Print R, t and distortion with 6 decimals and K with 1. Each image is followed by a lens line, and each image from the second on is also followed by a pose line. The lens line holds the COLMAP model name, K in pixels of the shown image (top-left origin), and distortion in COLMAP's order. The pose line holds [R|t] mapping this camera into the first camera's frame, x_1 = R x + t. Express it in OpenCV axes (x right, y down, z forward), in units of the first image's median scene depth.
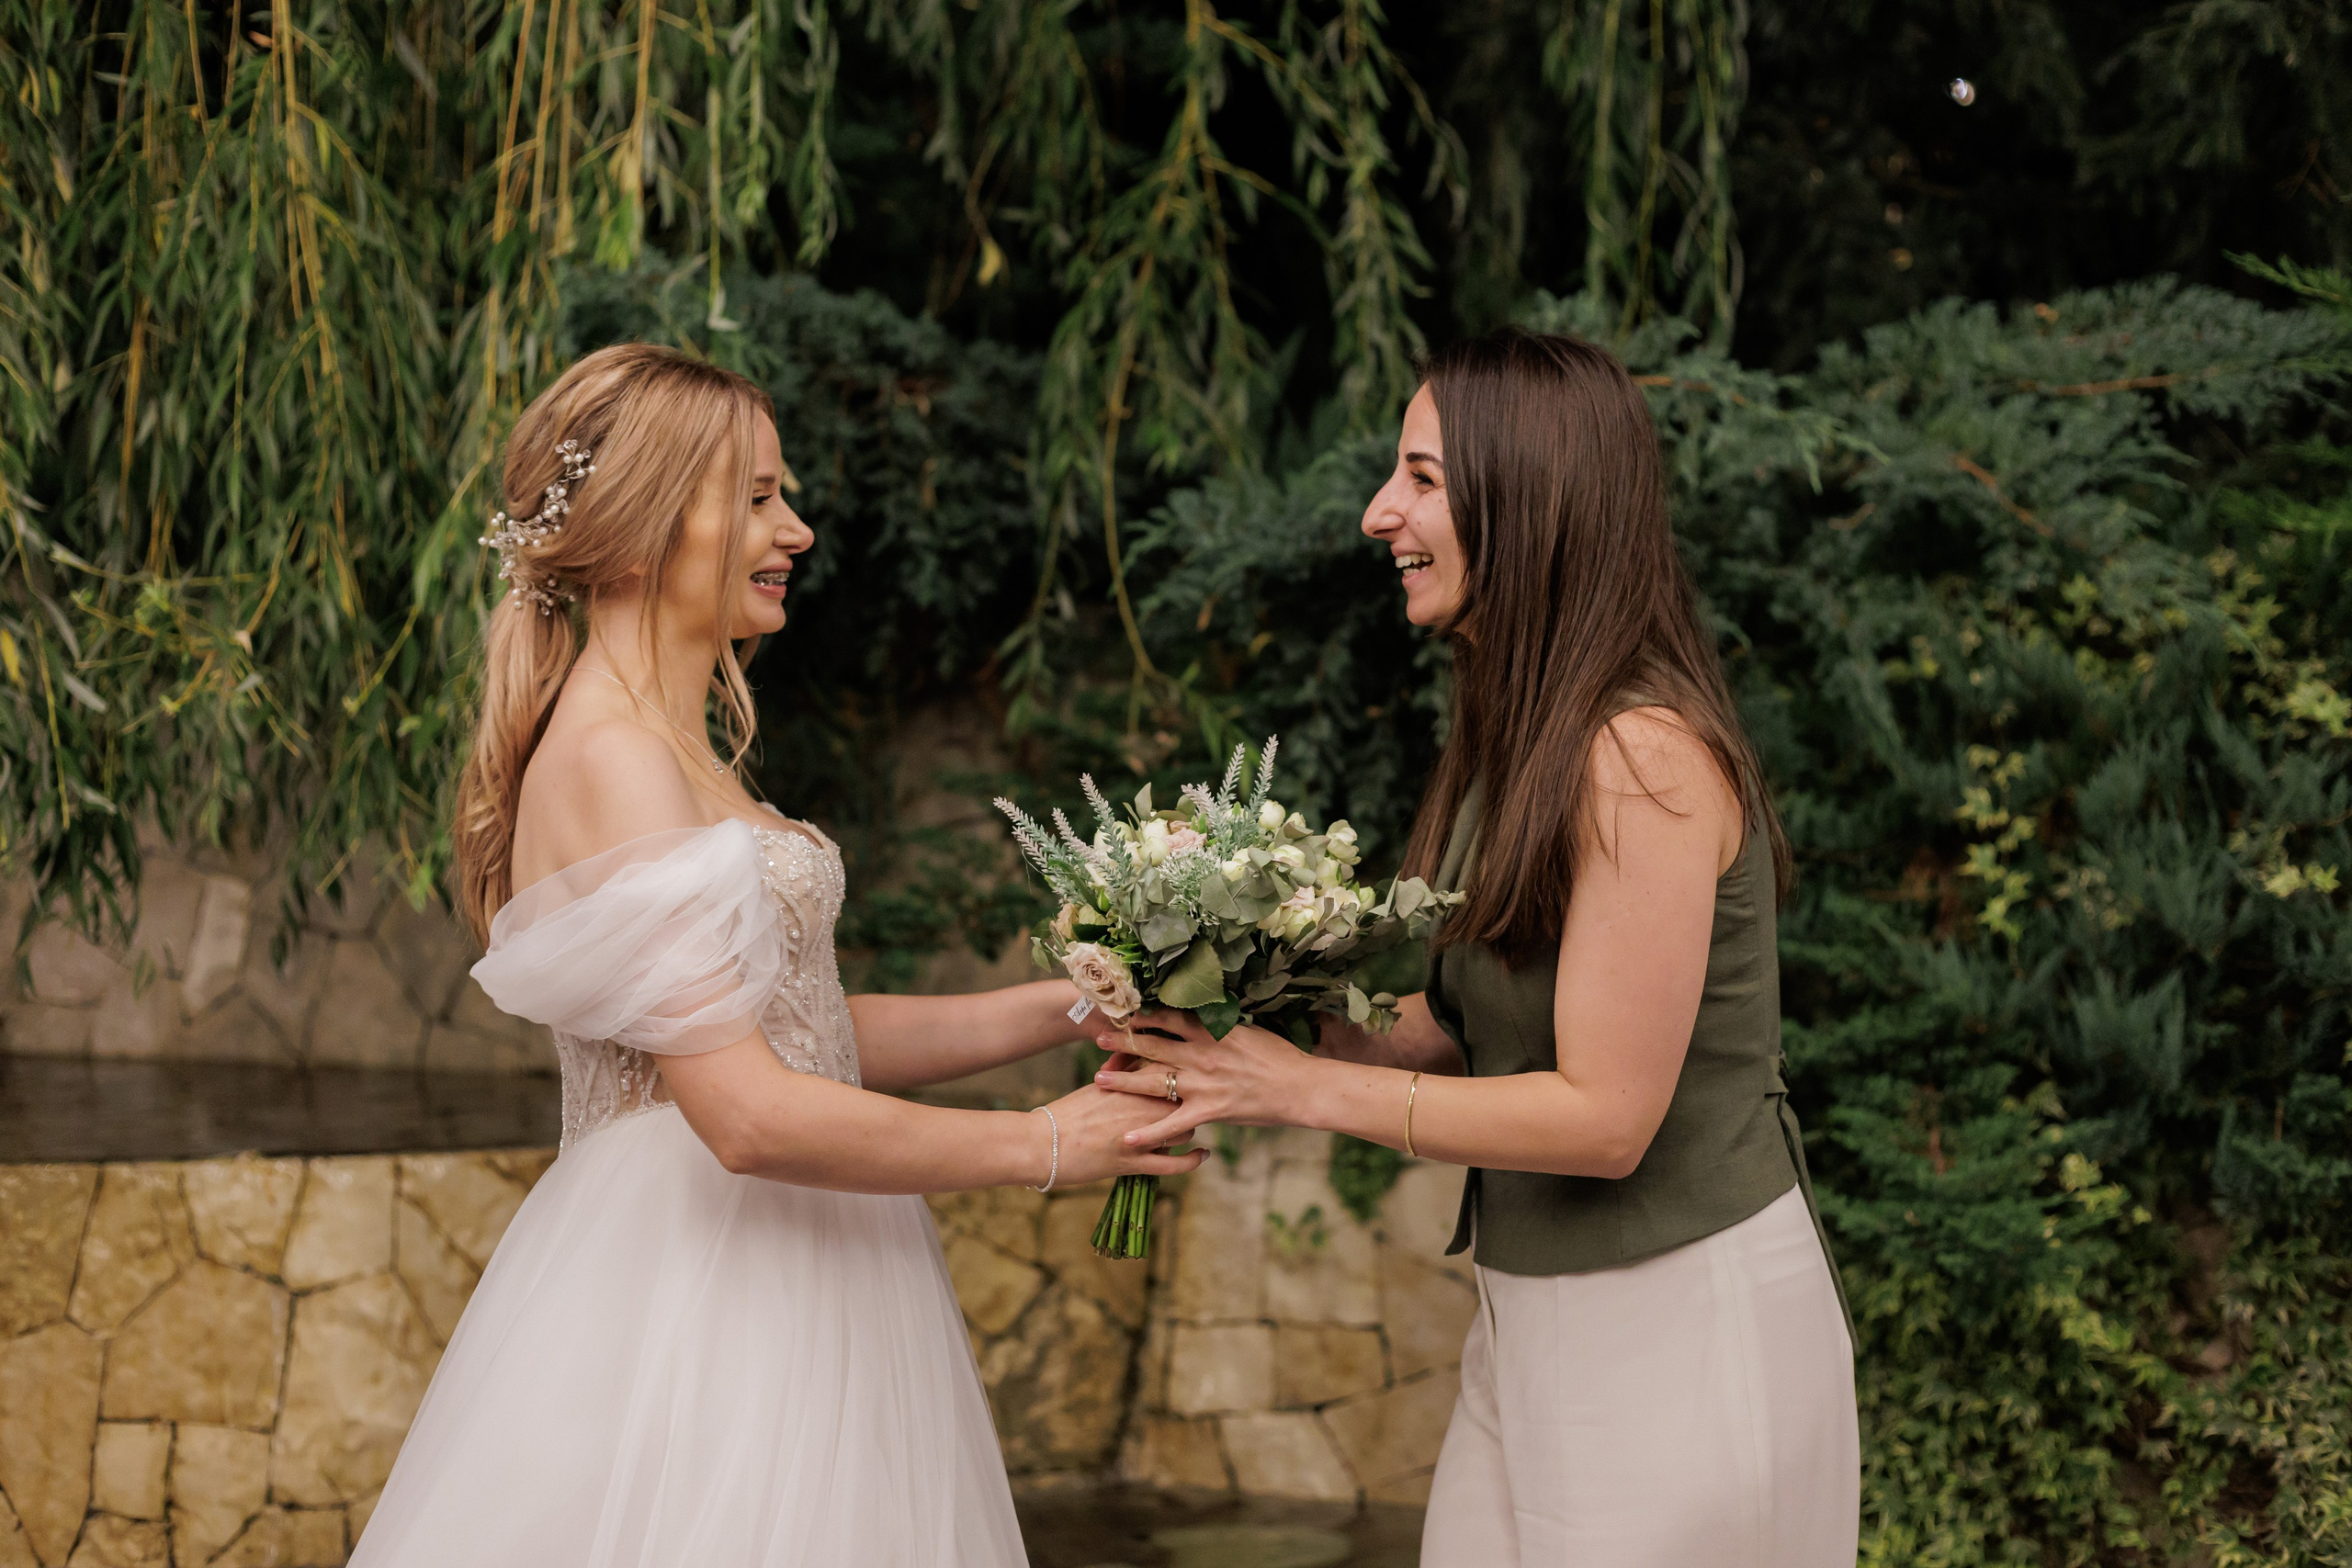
lens RADIAL K [[3480.1, 0, 1178.9], [0, 3480.1, 773.7], [0, 0, 1]] dist [-0.005181, 0.013236]
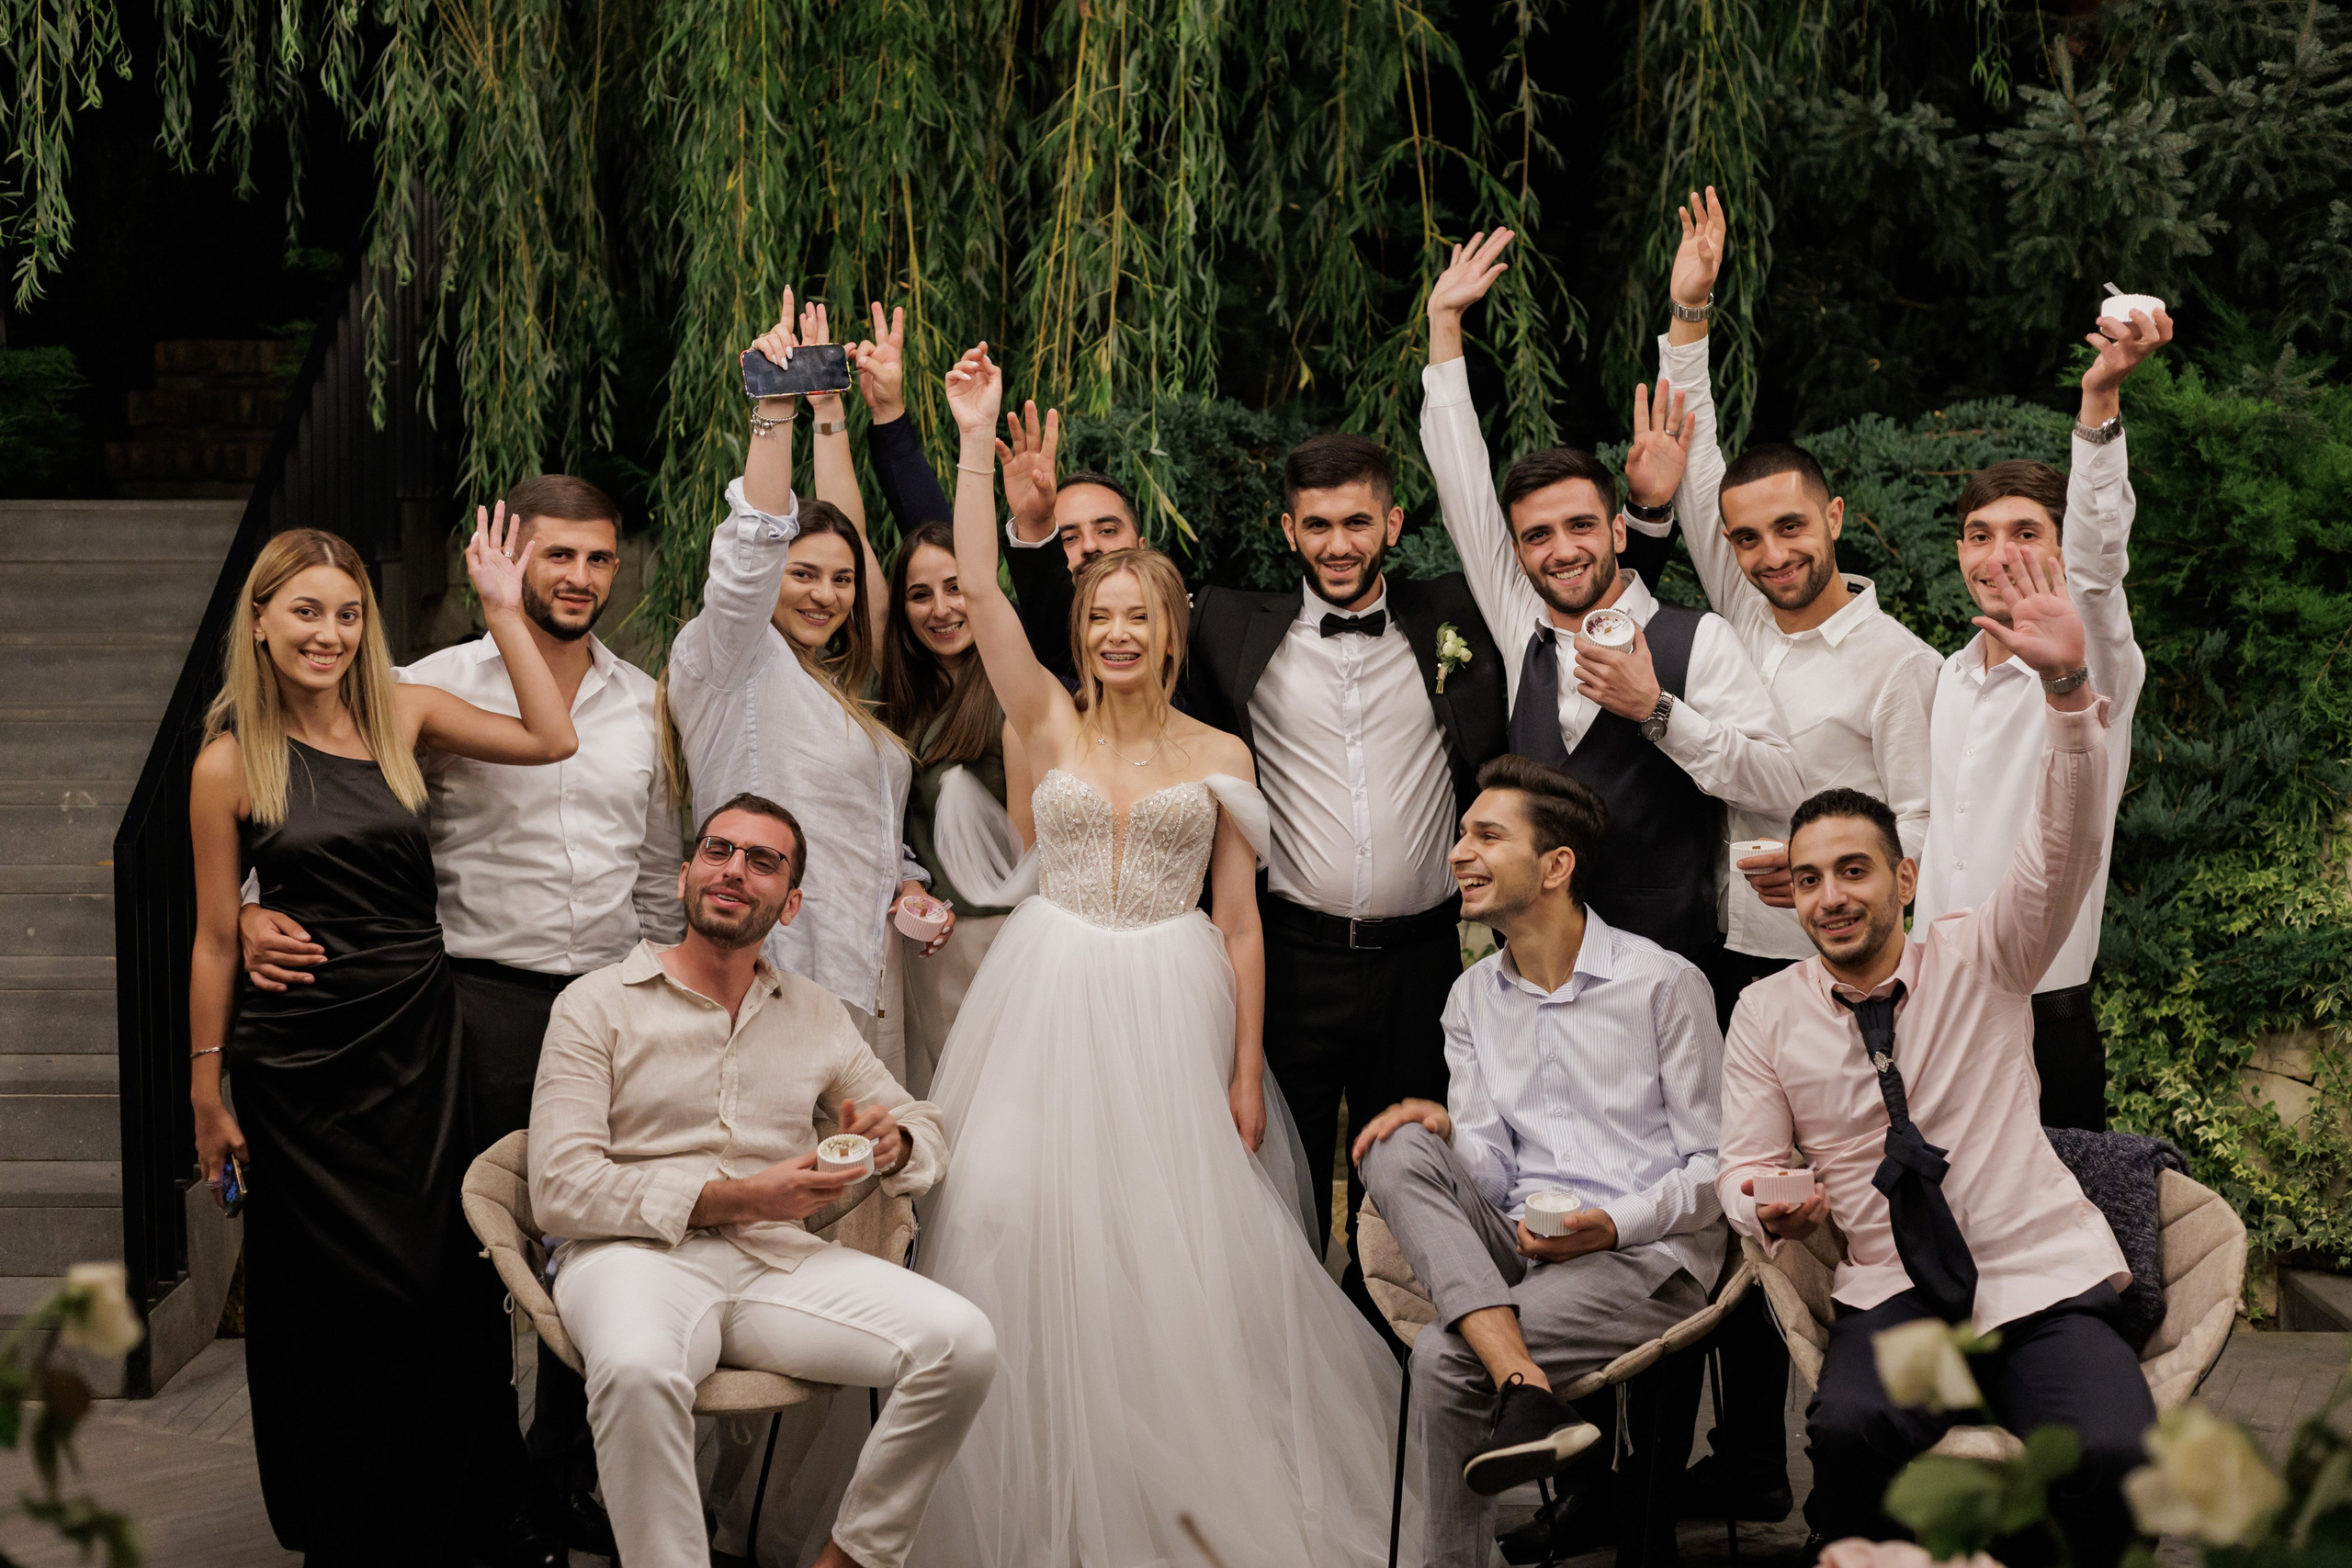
lens RADIAL K [[3365.1, 0, 1176.0], [0, 3365.1, 784.0], [0, 0, 1]] dist [-0.003997, 0.021118]
pose [[0.995687, 0.016443, -0.091312, 0.041647], [-0.011152, 0.998245, 0.058151, -0.053062], [0.092108, -0.056882, 0.994123, -0.734431]]
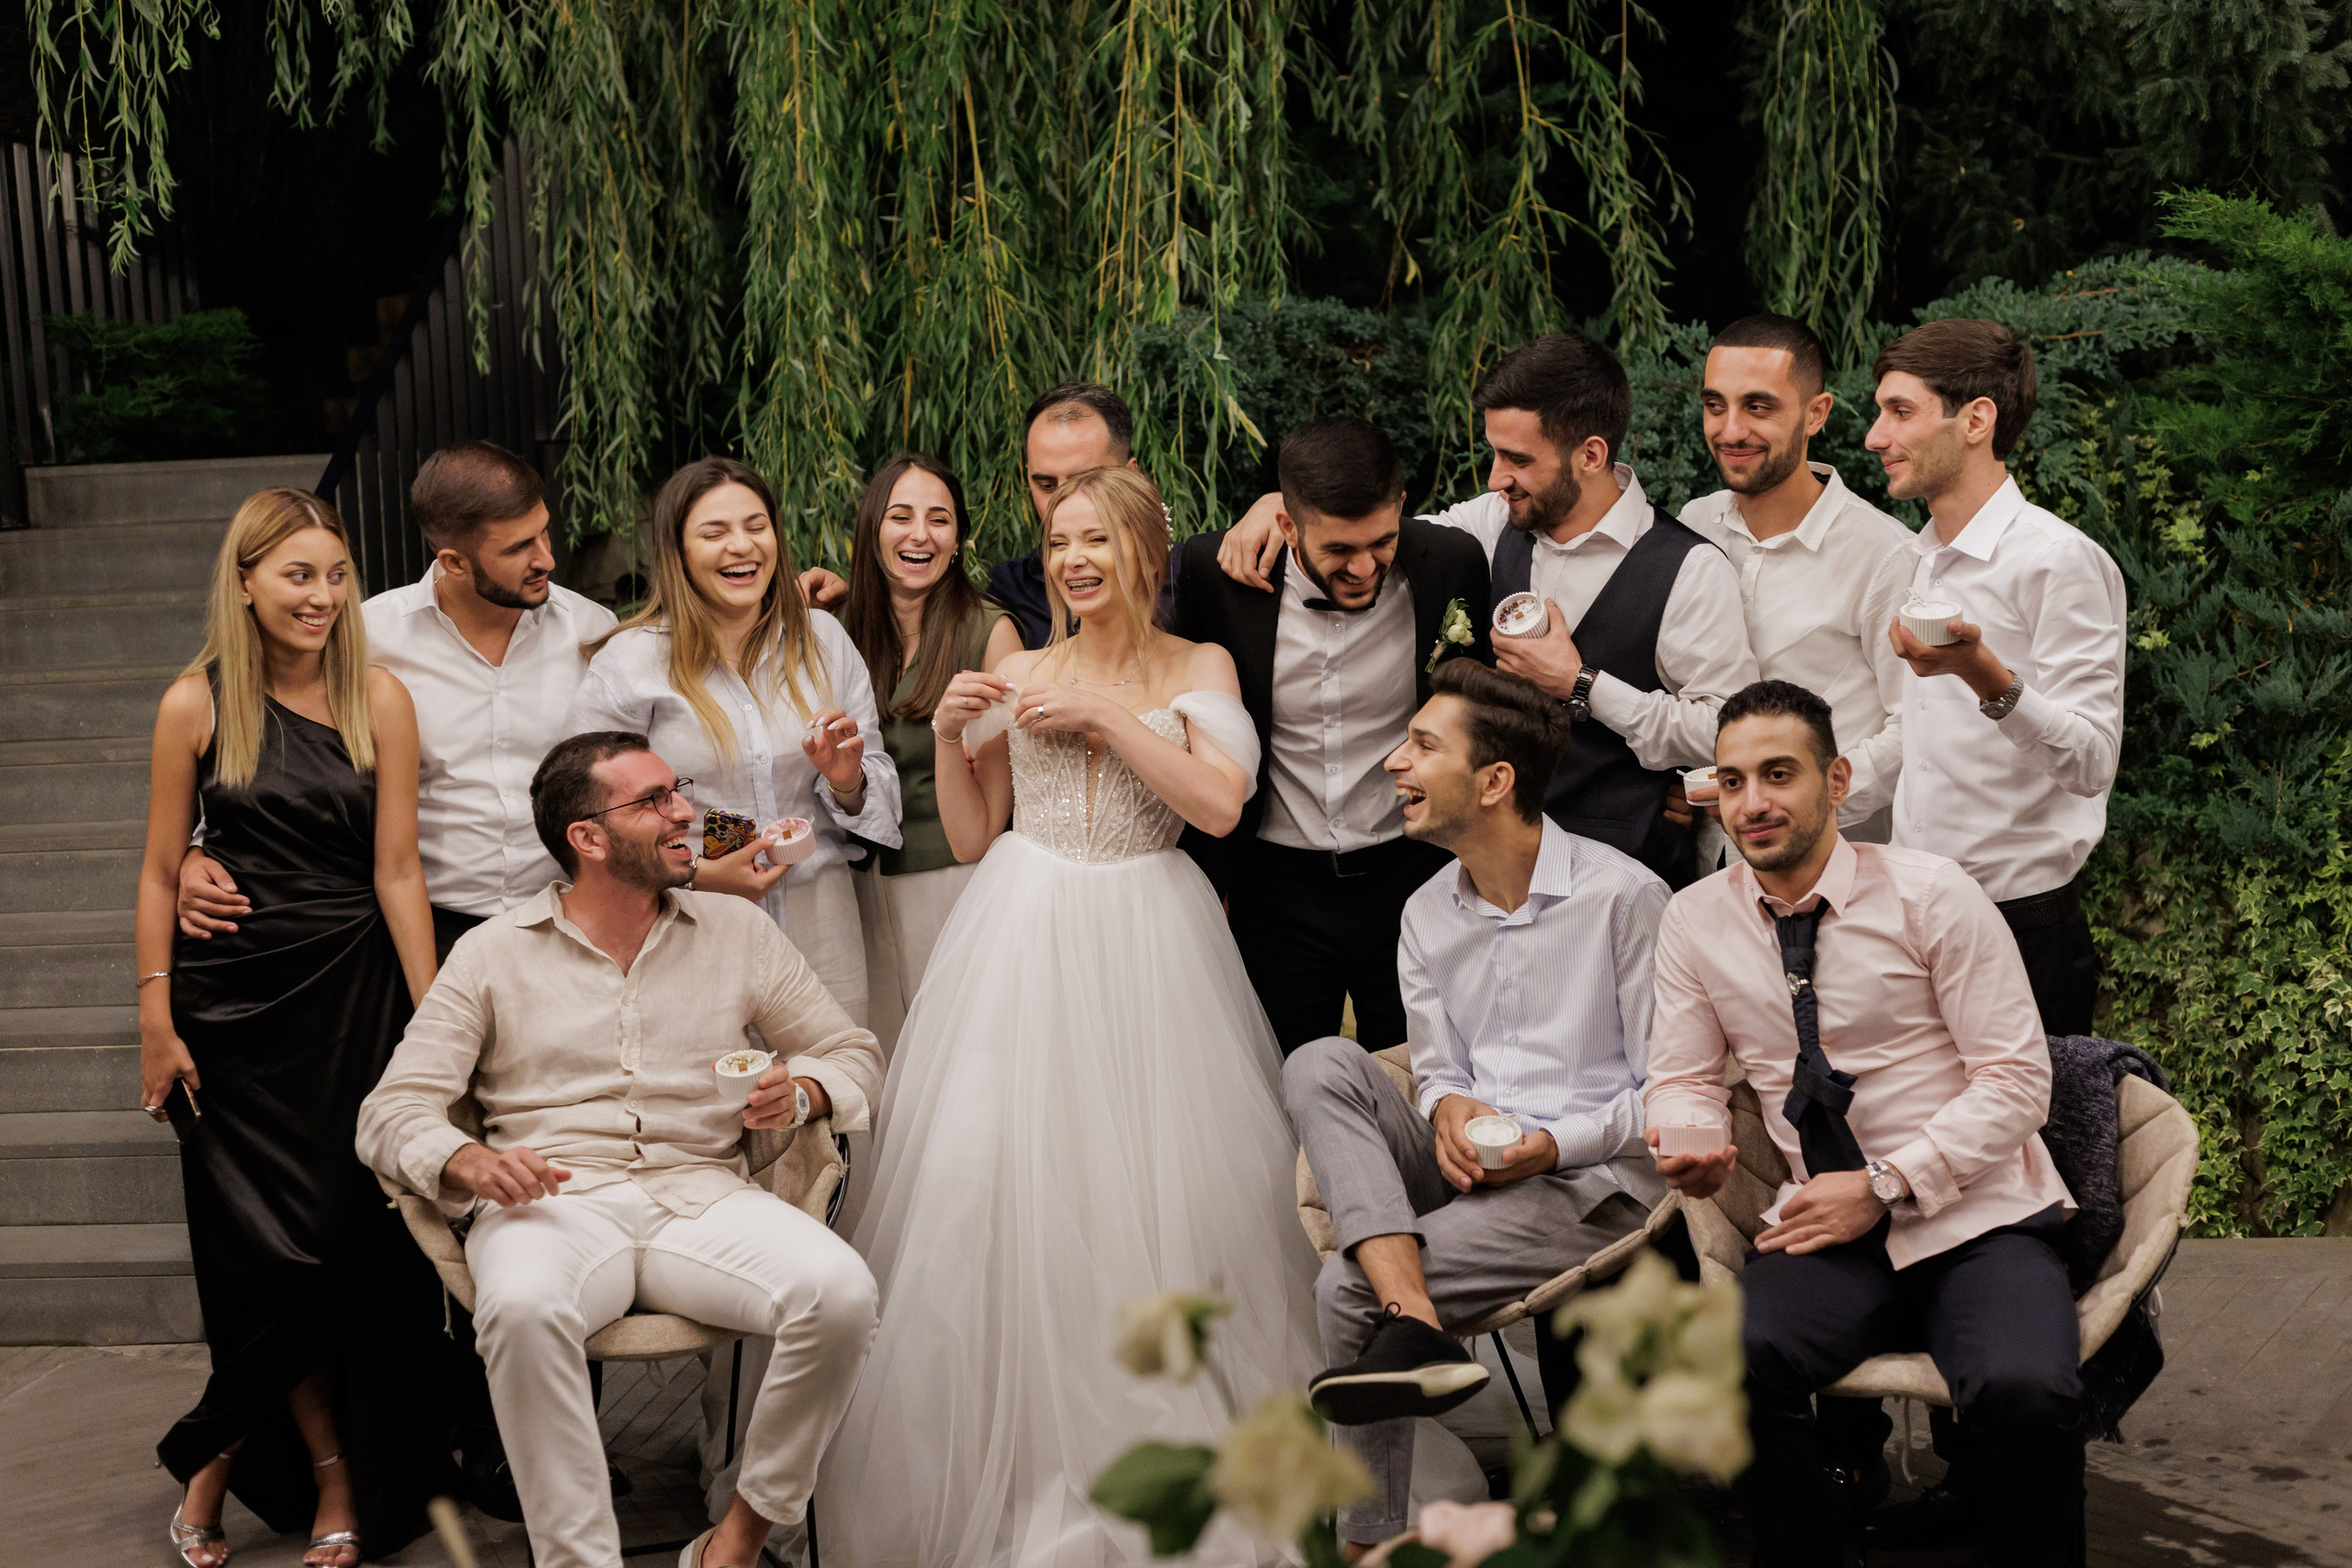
lens RADIAL K [[3344.7, 0, 1179.2], [0, 3344.7, 795.3], [0, 0, 1]] dist [0.010454, -0.017764]
pose [[0.977055, -0.015920, -0.212391, 0.197838], [0.035037, 0.995631, 0.086551, -0.050036], [0.210085, -0.092006, 0.973344, -0.664089]]
